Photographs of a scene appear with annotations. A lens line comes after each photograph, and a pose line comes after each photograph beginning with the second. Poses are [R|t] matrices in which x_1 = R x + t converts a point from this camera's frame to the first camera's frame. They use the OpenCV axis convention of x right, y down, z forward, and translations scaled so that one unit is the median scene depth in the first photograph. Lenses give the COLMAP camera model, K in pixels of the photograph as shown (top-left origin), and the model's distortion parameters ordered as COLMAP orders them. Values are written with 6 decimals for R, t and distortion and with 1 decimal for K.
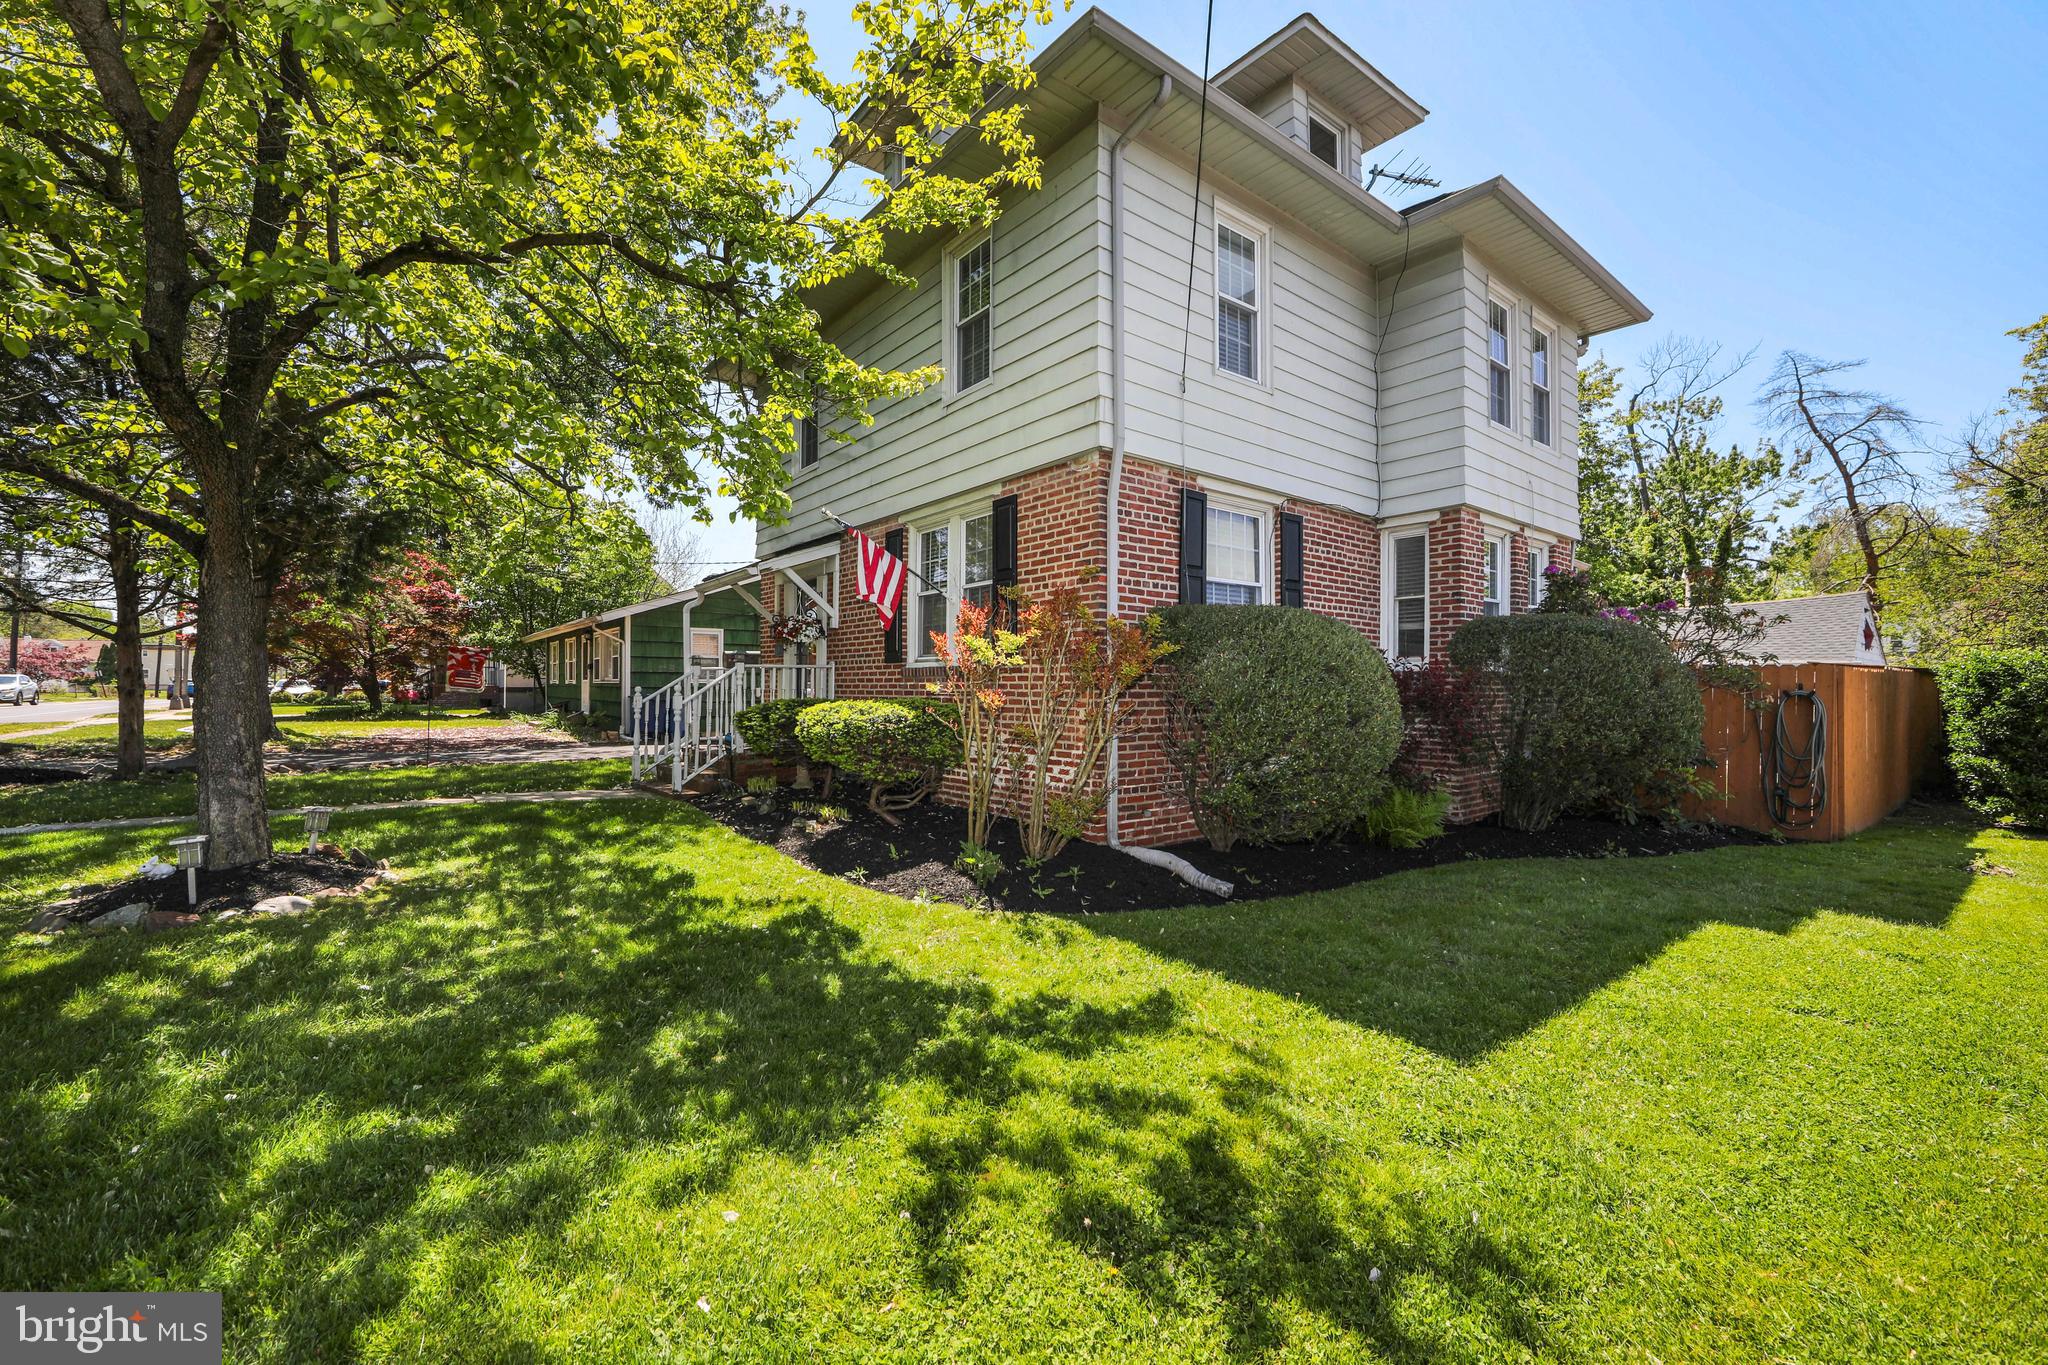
lens RADIAL K [[808.9, 0, 1006.7], [0, 808.9, 687.8], [0, 0, 1]] dist [-0.004952, 0.000544]
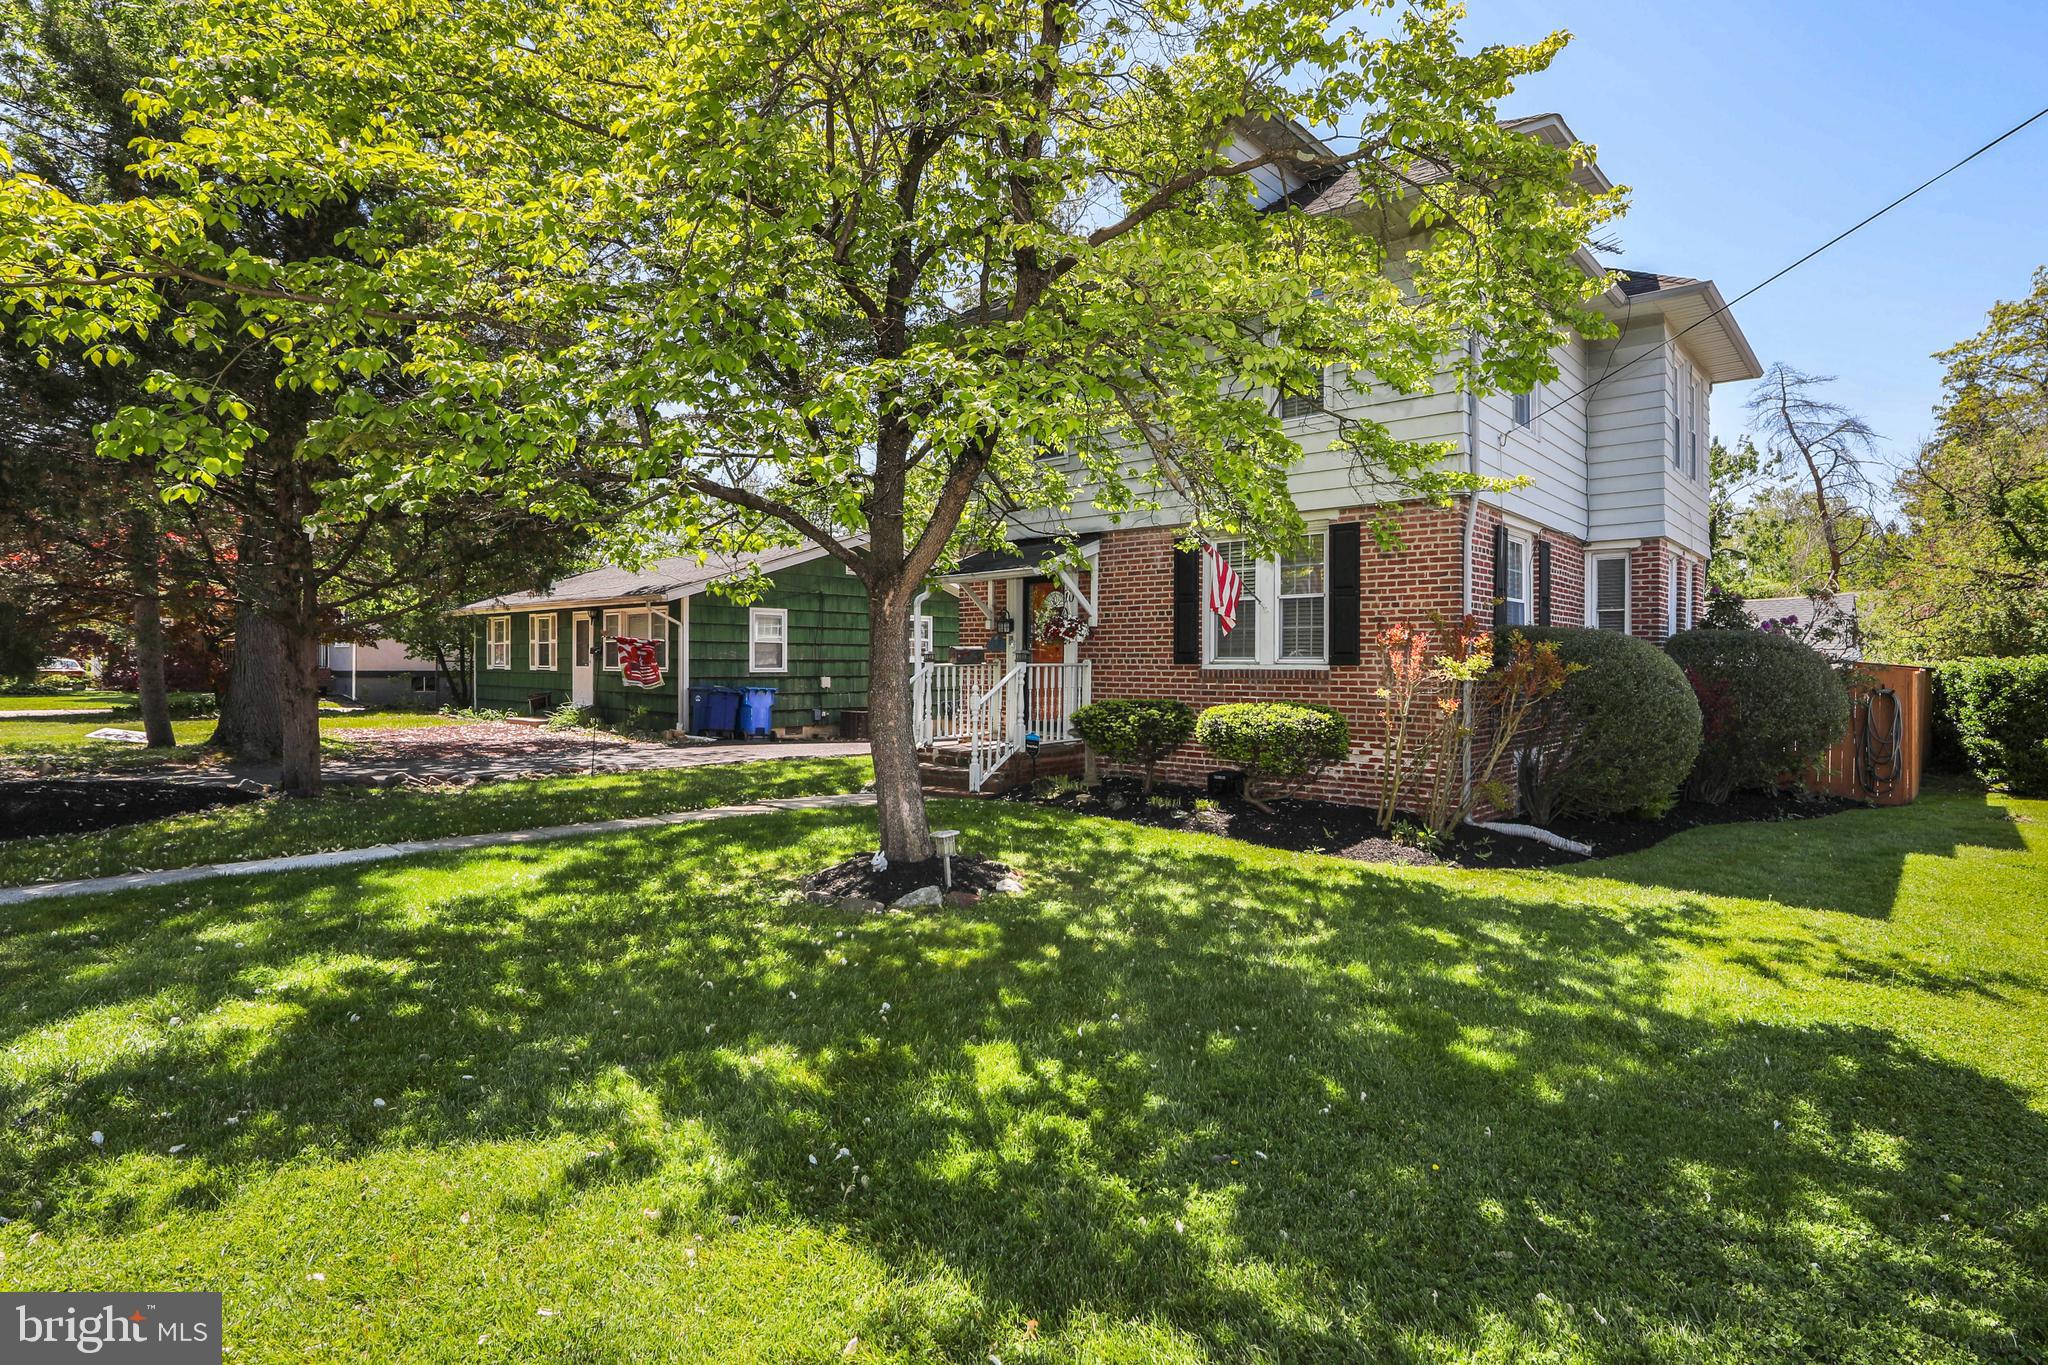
lens RADIAL K [[1023.1, 0, 1038.7], [0, 1023.1, 675.8], [0, 0, 1]] dist [-0.016475, -0.000075]
pose [[0.977737, -0.000166, 0.209835, -0.631642], [-0.003015, 0.999885, 0.014843, -0.036197], [-0.209814, -0.015145, 0.977624, -0.278161]]
